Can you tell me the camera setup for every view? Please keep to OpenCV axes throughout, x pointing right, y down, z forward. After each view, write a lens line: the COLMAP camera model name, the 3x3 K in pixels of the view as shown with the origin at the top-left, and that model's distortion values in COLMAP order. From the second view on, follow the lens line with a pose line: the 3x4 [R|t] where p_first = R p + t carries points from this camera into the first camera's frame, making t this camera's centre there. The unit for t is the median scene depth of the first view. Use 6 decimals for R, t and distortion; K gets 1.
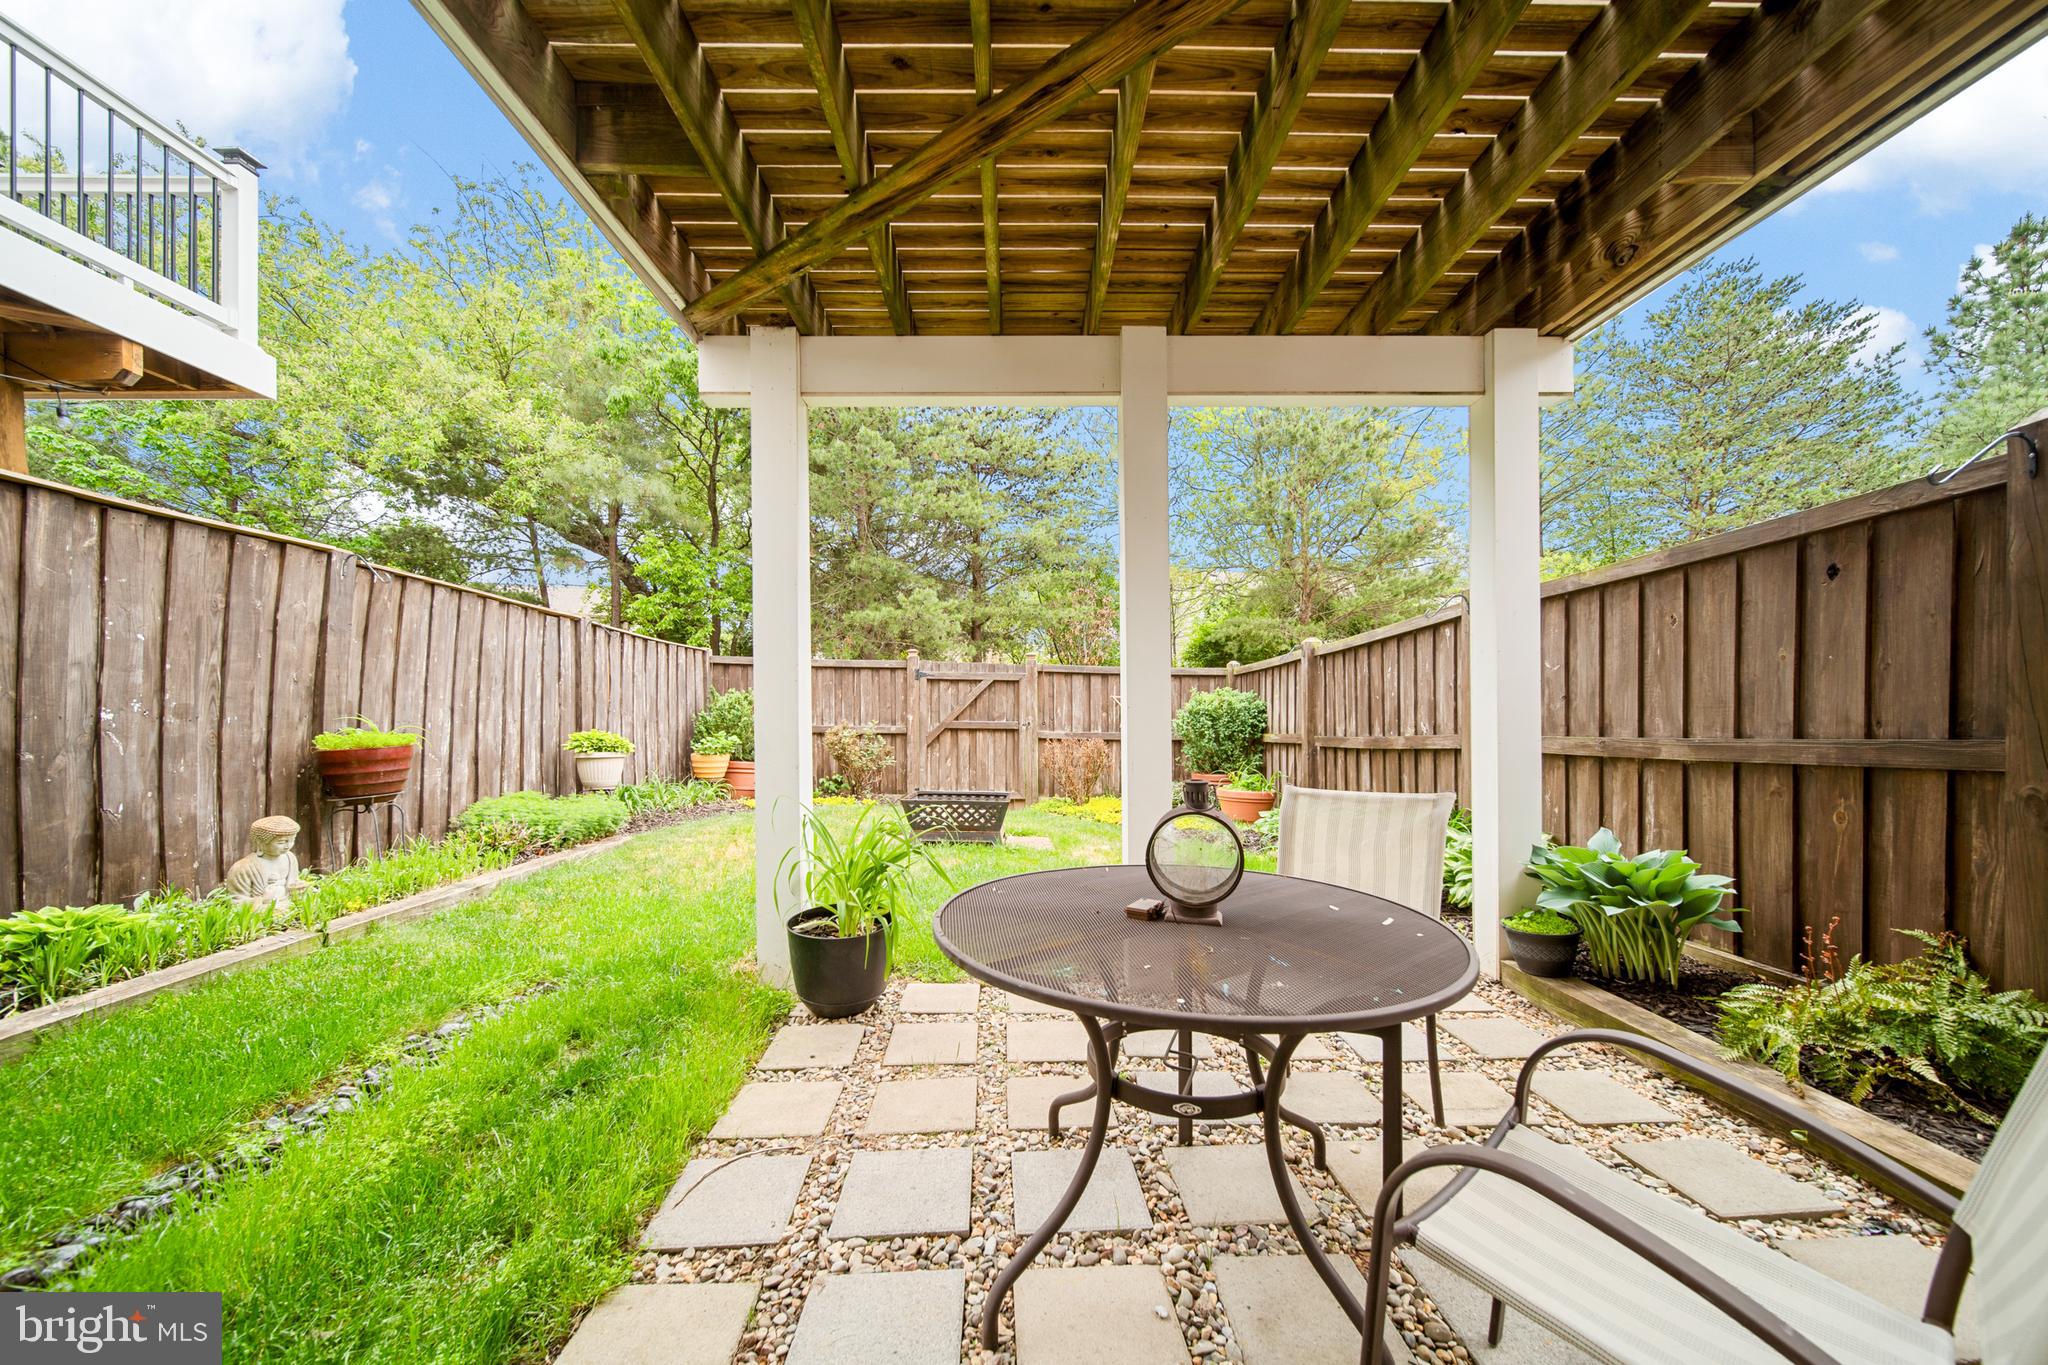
lens RADIAL K [[733.3, 0, 1024.2], [0, 733.3, 707.9], [0, 0, 1]] dist [-0.001875, -0.001220]
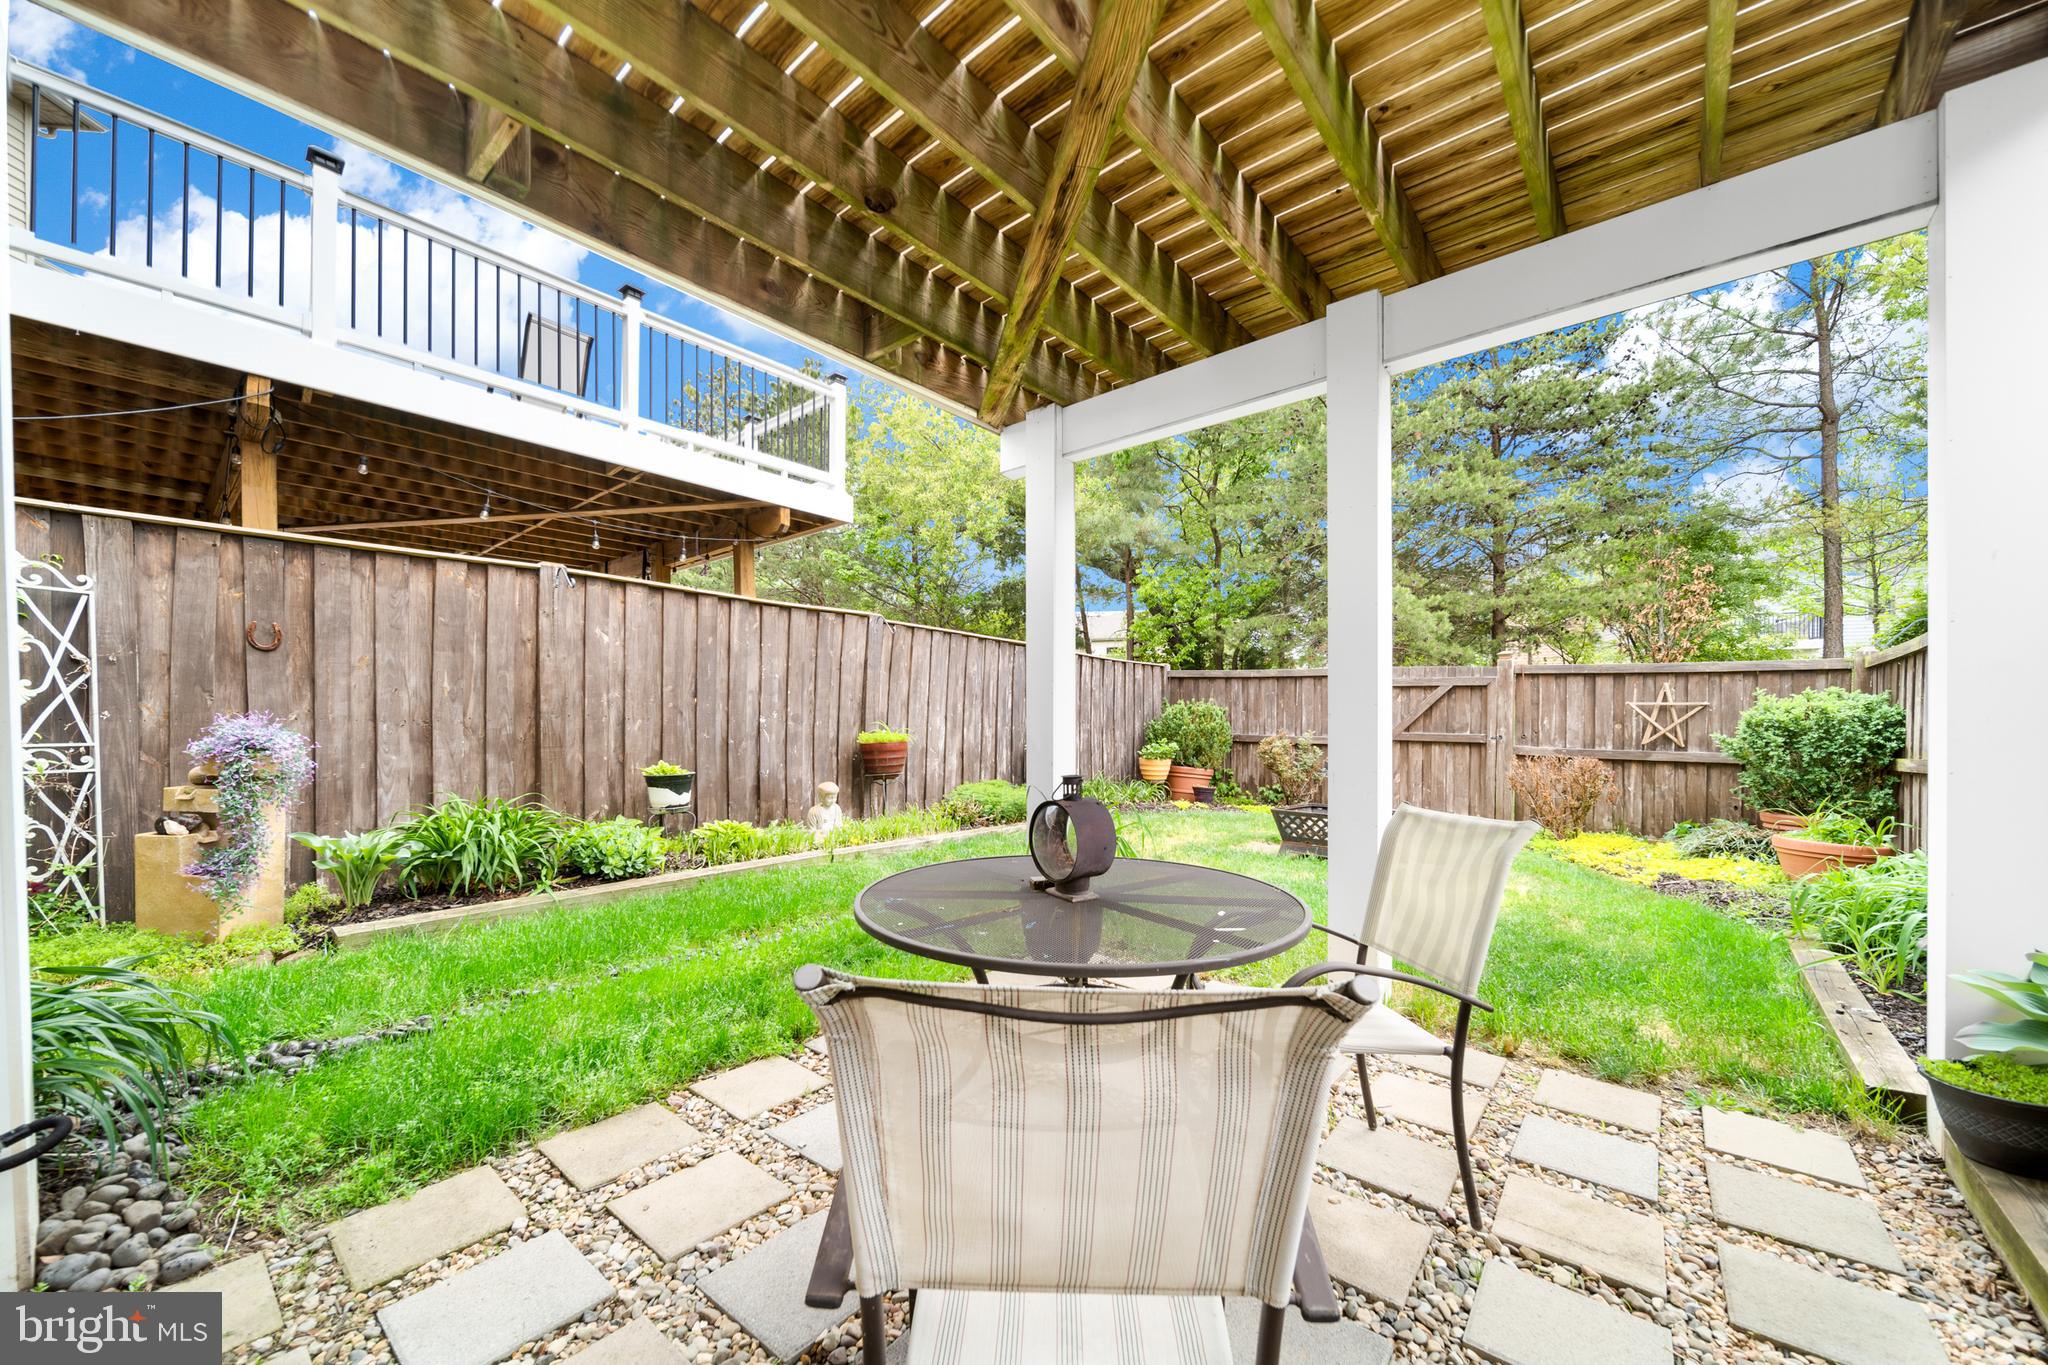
lens RADIAL K [[733.3, 0, 1017.5], [0, 733.3, 722.0], [0, 0, 1]] dist [-0.001875, -0.001220]
pose [[0.756928, 0.005093, -0.653479, 0.299225], [-0.002110, 0.999983, 0.005350, 0.002961], [0.653495, -0.002670, 0.756926, 0.024507]]
